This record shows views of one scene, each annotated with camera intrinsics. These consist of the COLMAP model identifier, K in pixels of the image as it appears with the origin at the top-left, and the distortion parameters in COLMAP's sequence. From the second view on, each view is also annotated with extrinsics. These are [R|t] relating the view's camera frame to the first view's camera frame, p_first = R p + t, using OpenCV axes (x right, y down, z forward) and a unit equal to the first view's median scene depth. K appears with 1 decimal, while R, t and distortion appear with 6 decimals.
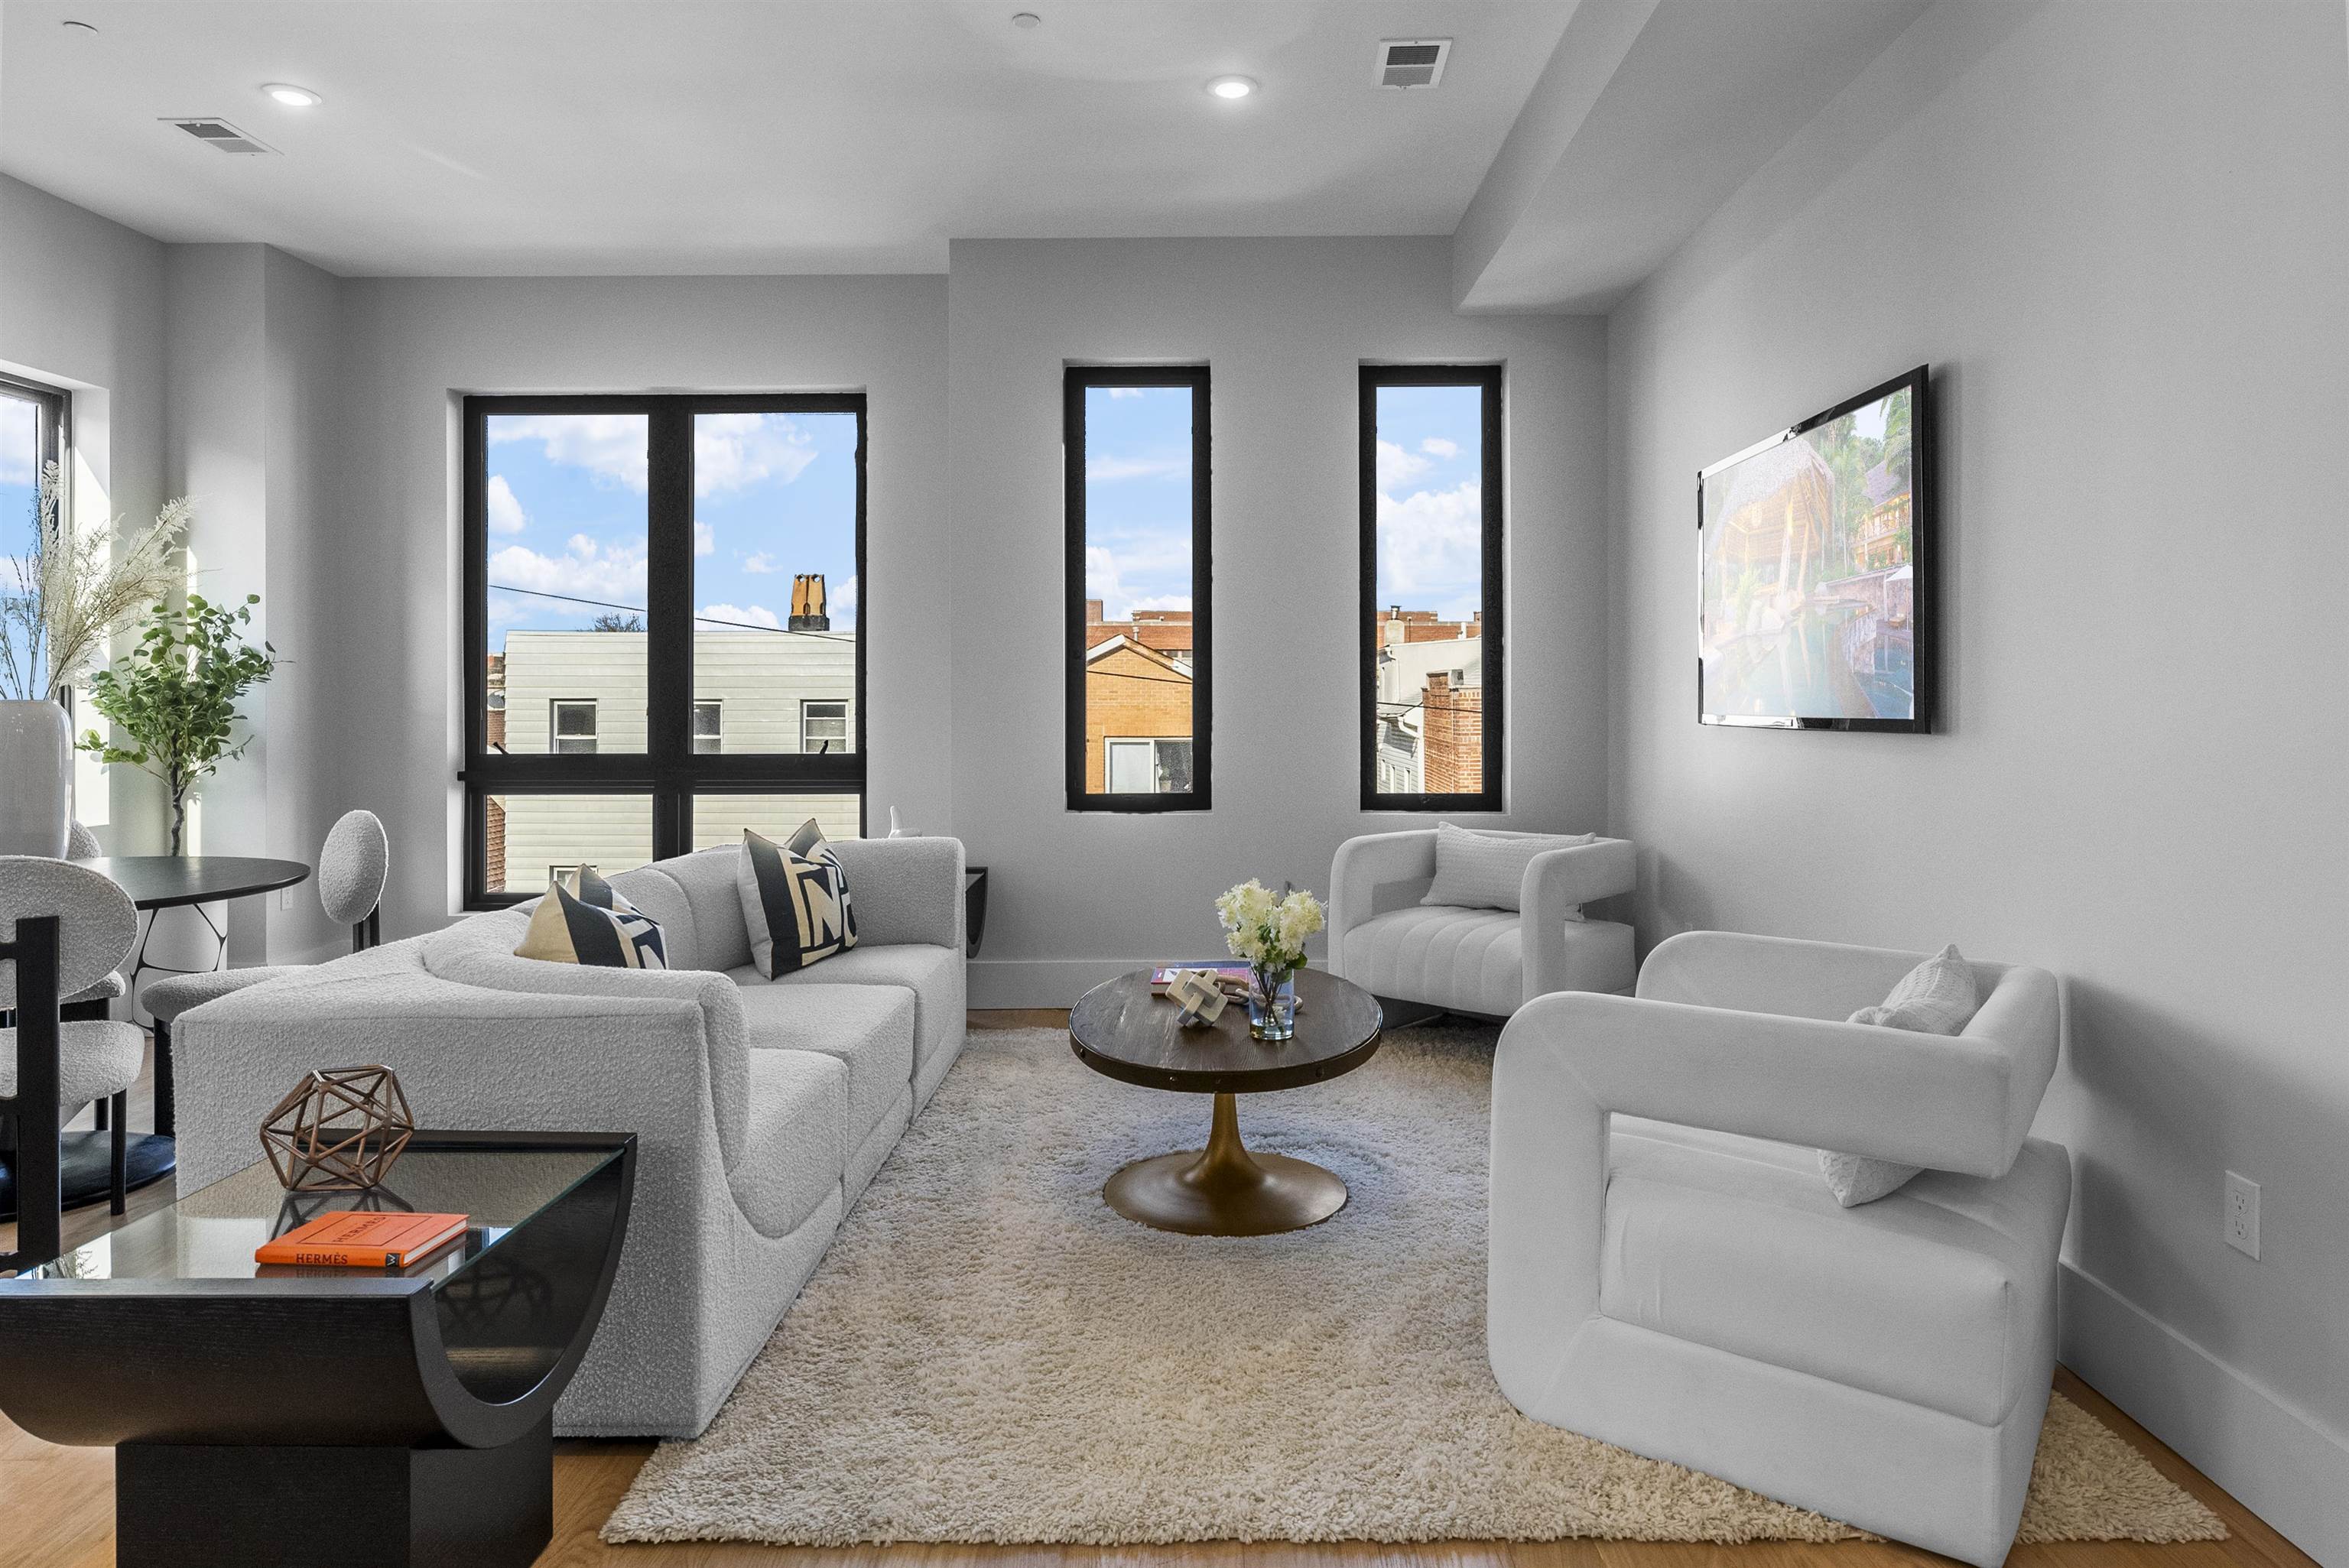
lens RADIAL K [[1386.7, 0, 1180.6], [0, 1386.7, 695.9], [0, 0, 1]] dist [0.001556, 0.002162]
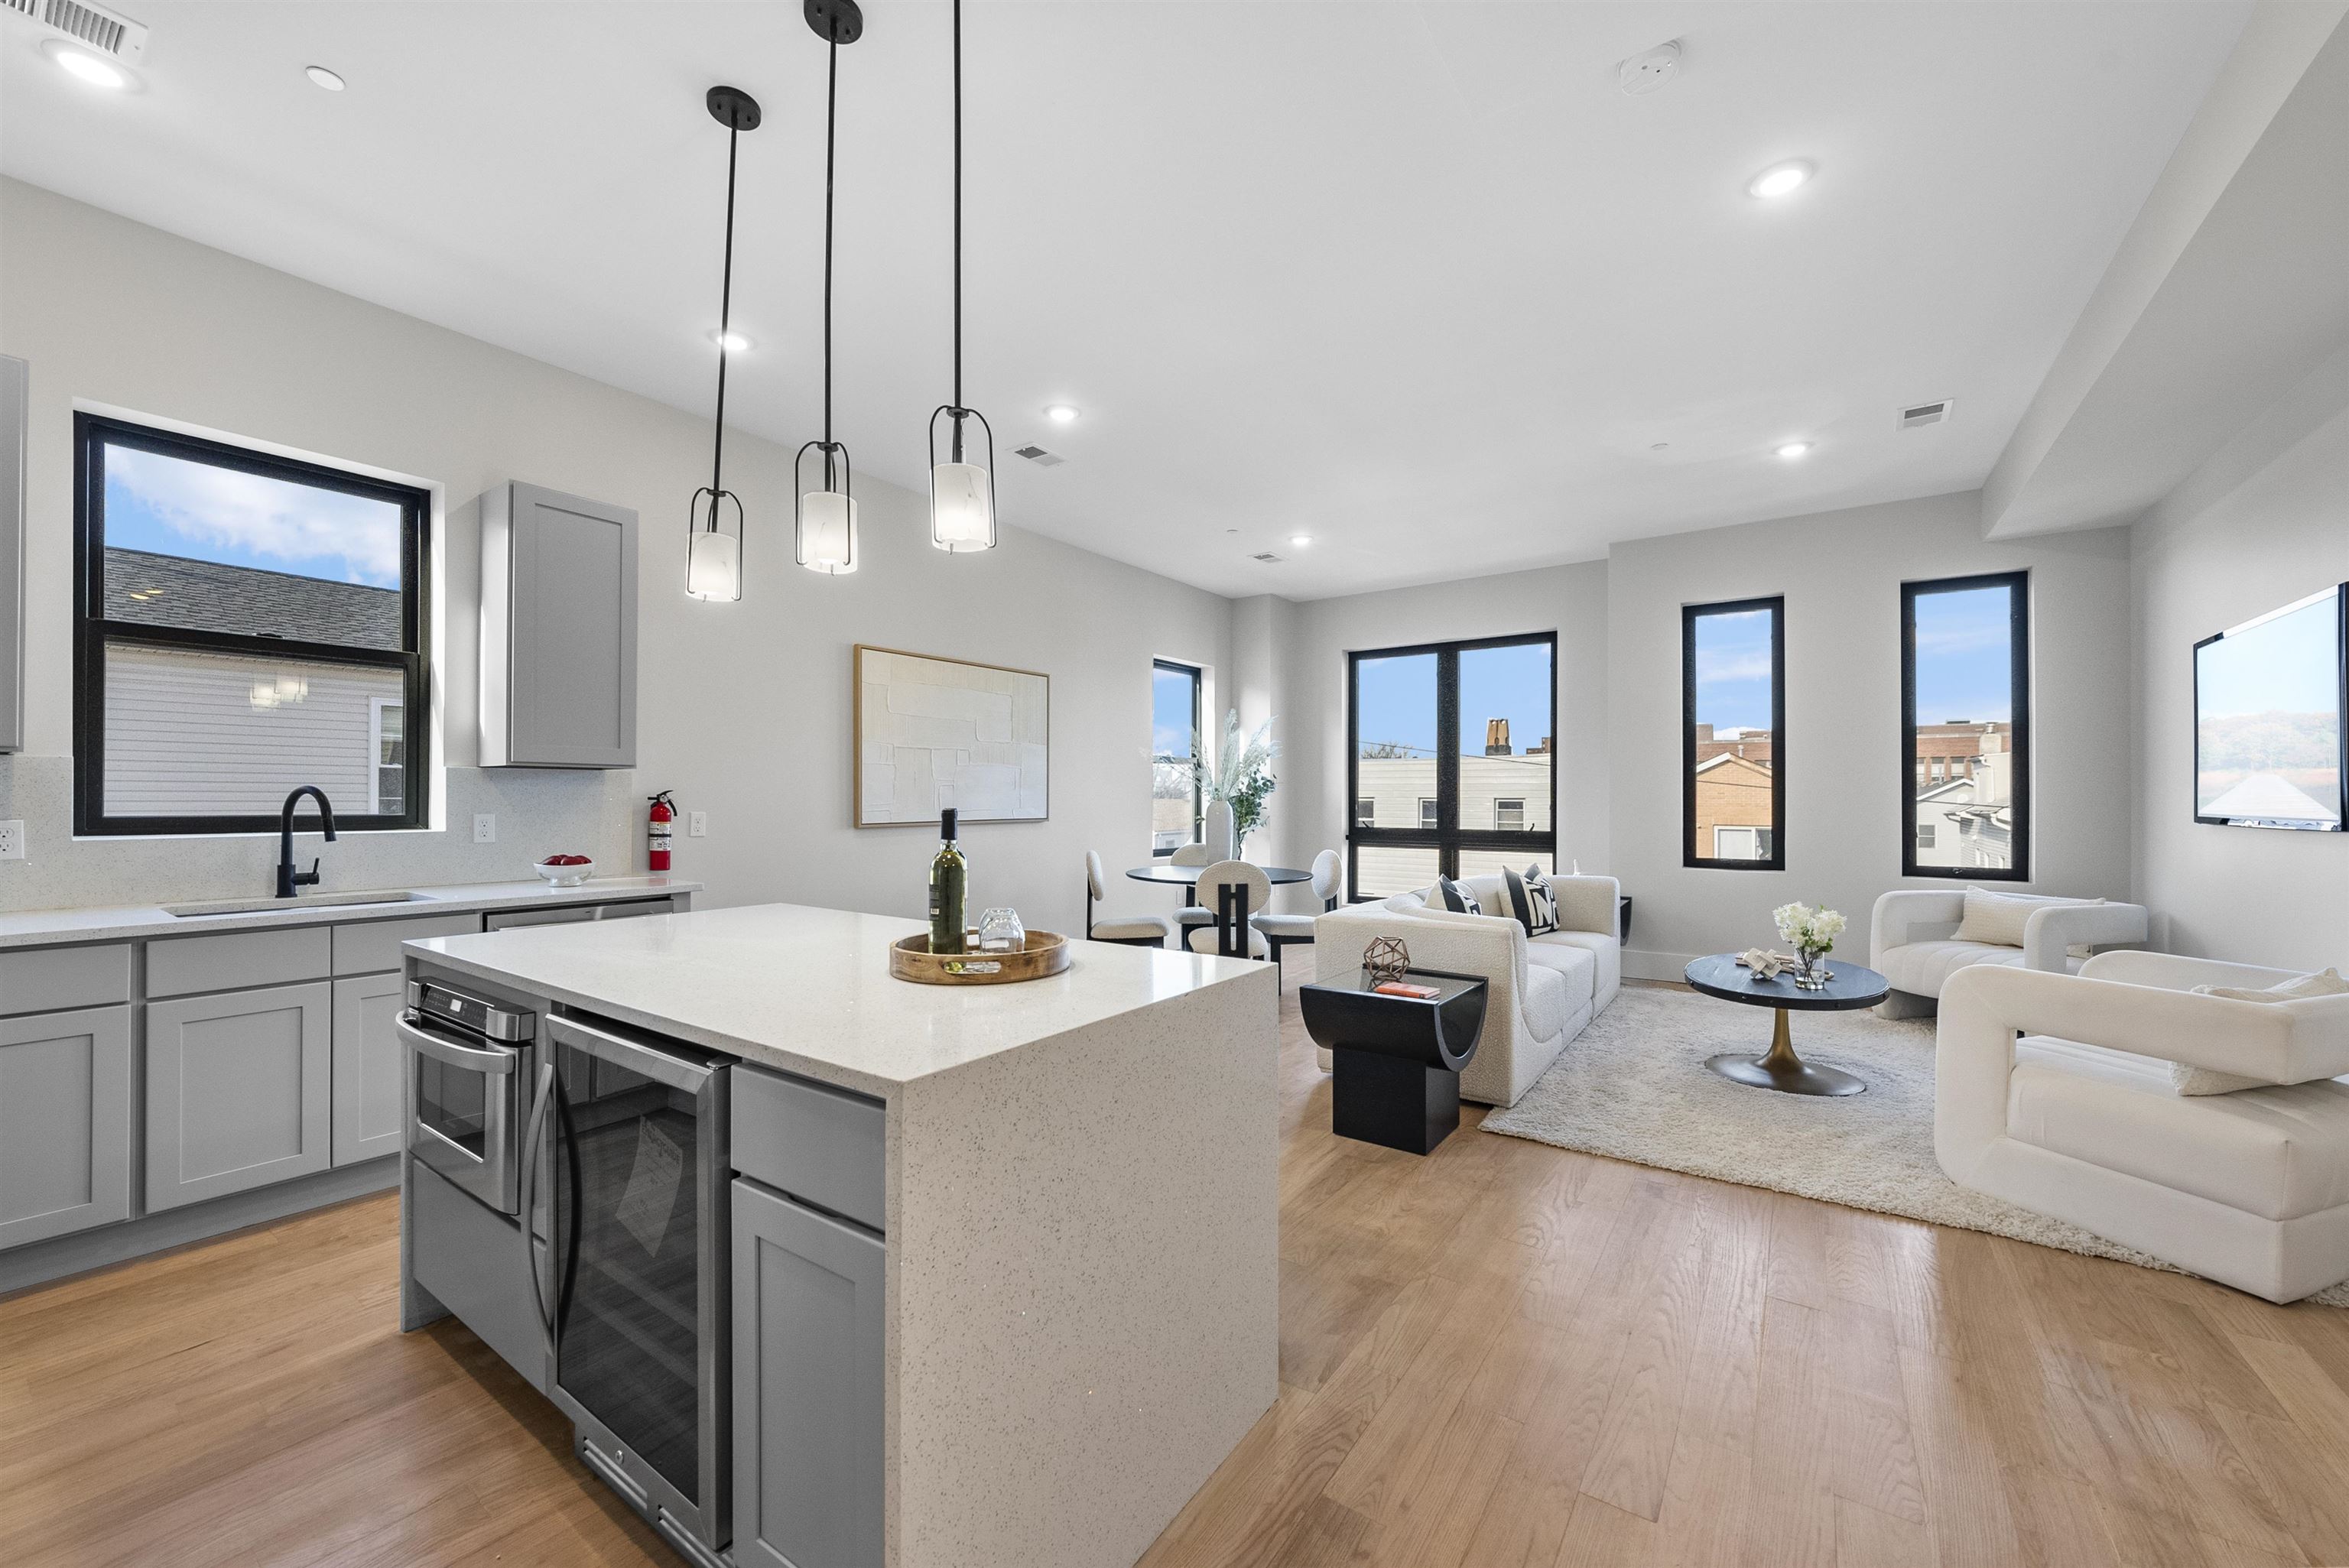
lens RADIAL K [[888.1, 0, 1184.9], [0, 888.1, 795.2], [0, 0, 1]] dist [-0.005764, 0.000319]
pose [[0.829085, 0.001478, -0.559120, 0.026360], [-0.001204, 0.999999, 0.000857, -0.007973], [0.559121, -0.000038, 0.829086, -0.330749]]
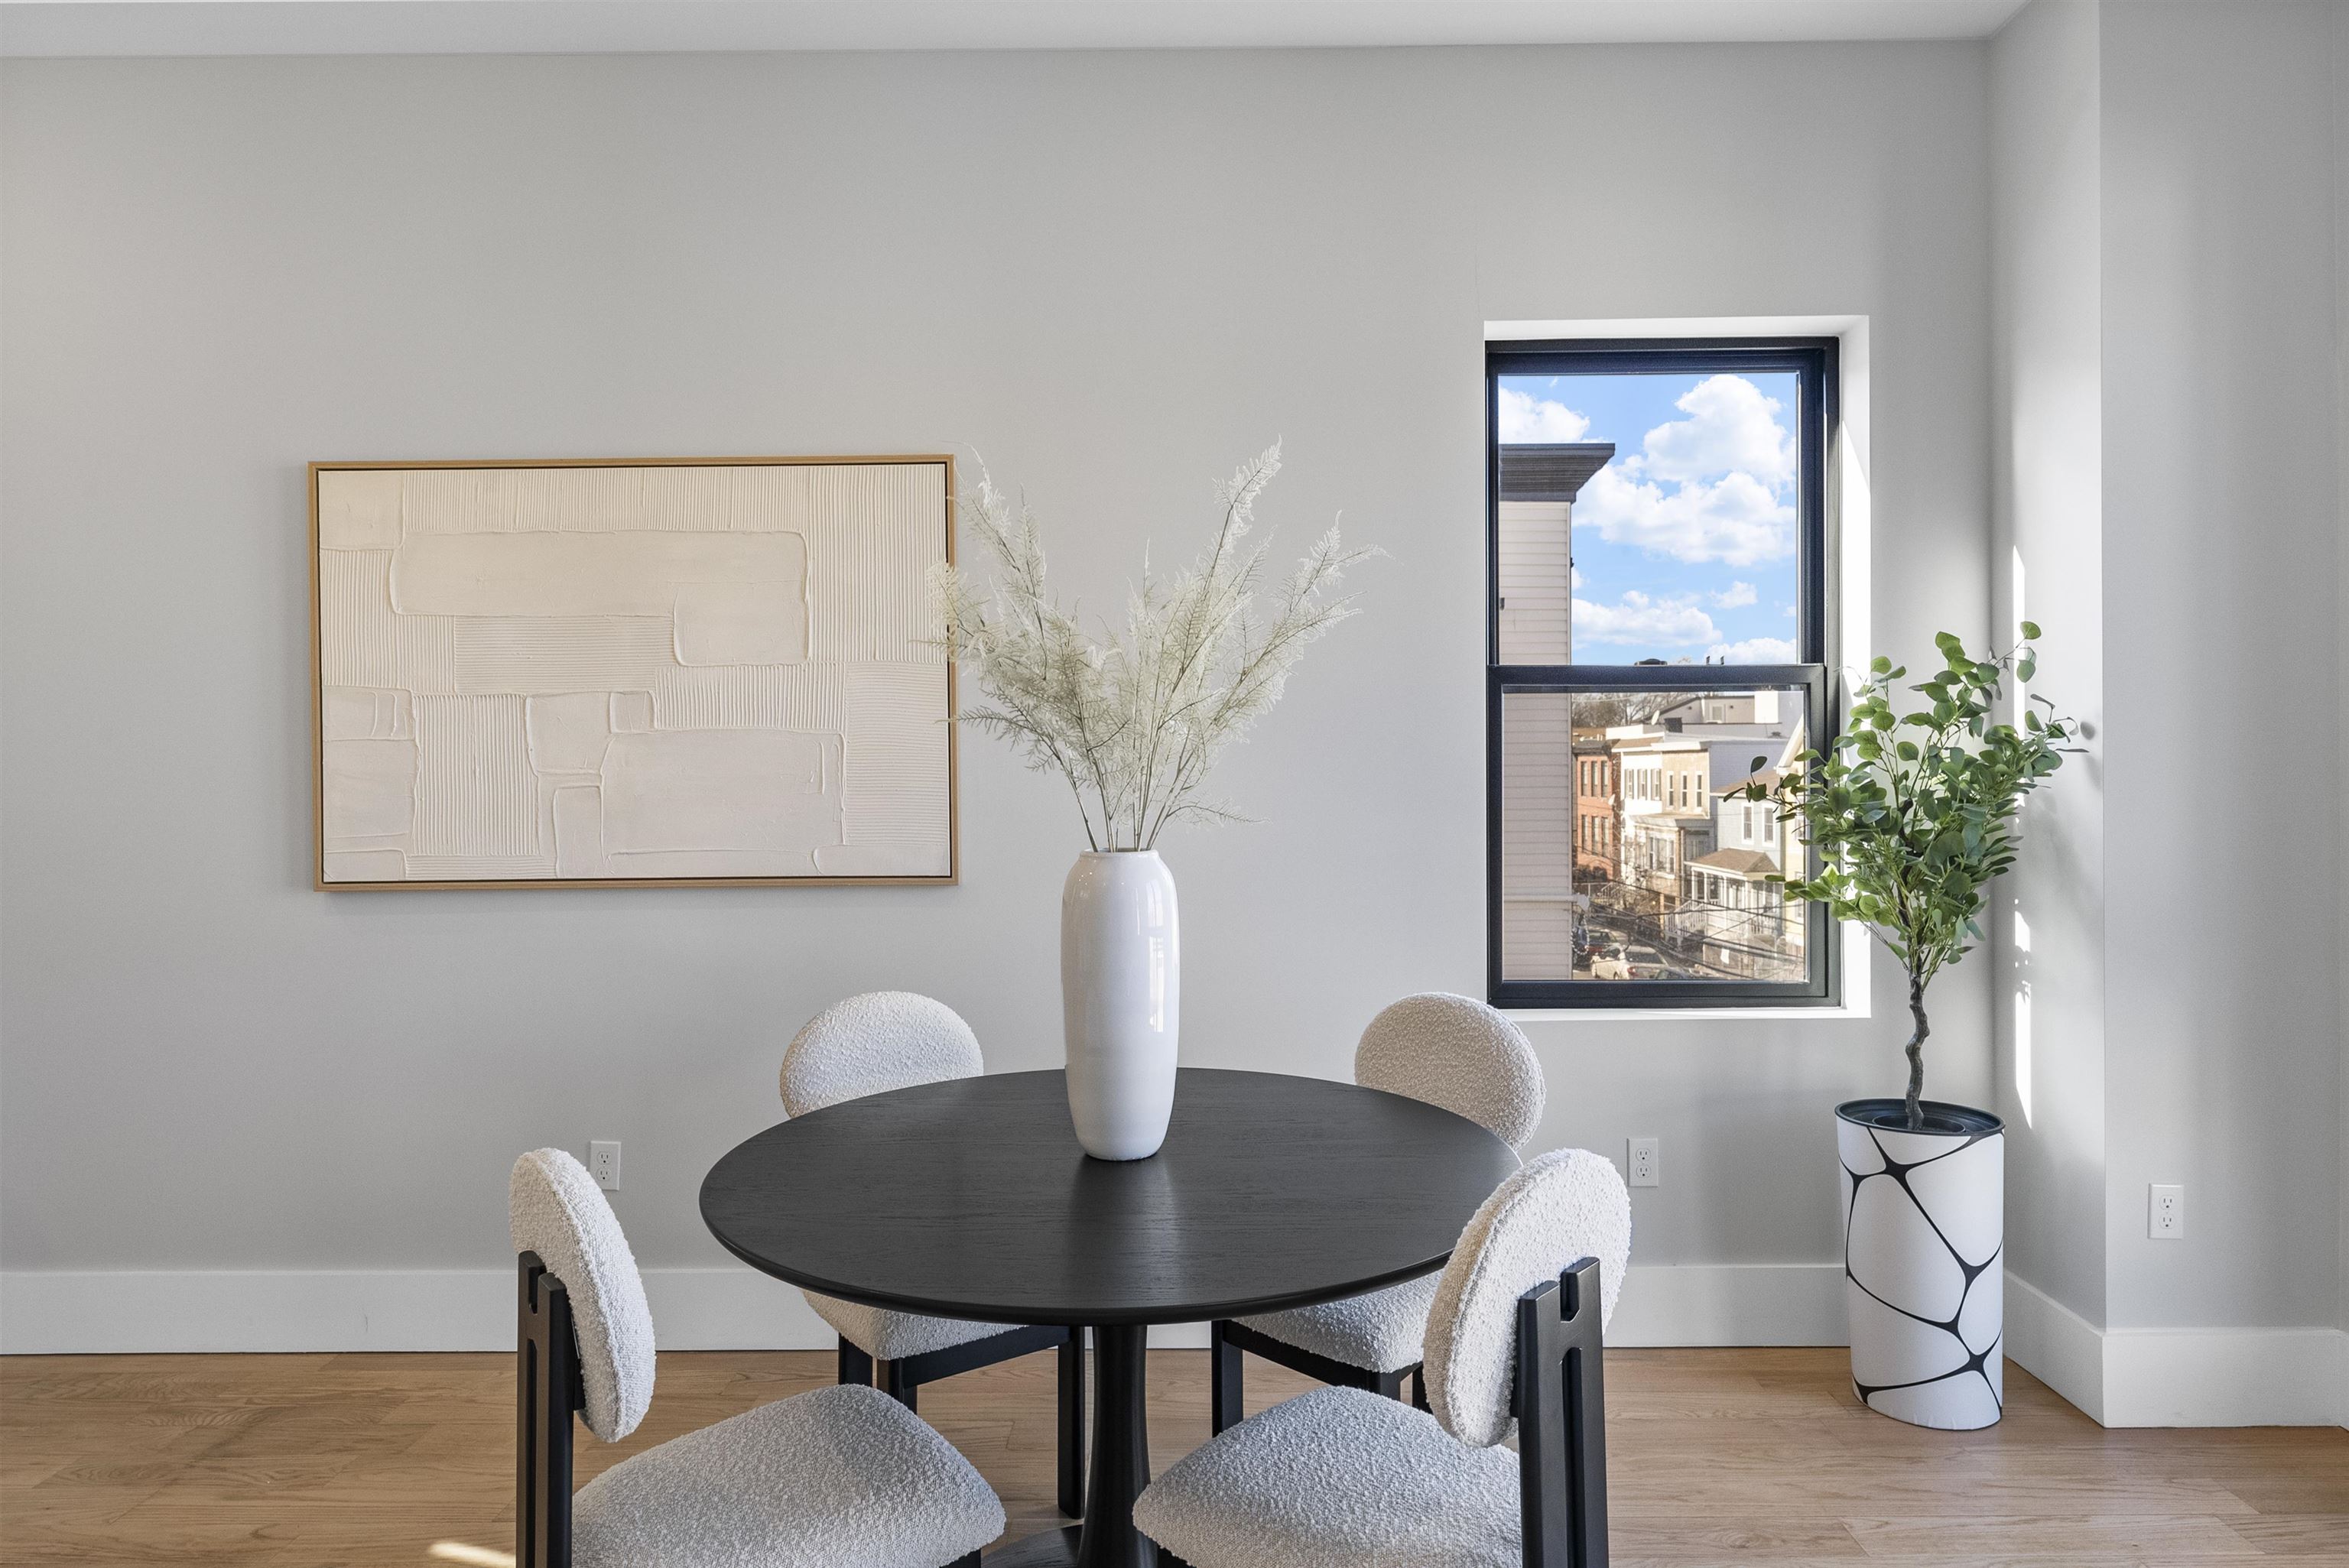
lens RADIAL K [[1328.7, 0, 1174.5], [0, 1328.7, 784.0], [0, 0, 1]] dist [-0.000164, 0.000471]
pose [[0.012663, 0.003952, -0.999912, -0.227656], [0.008901, 0.999952, 0.004065, -0.021906], [0.999880, -0.008952, 0.012627, 0.862848]]
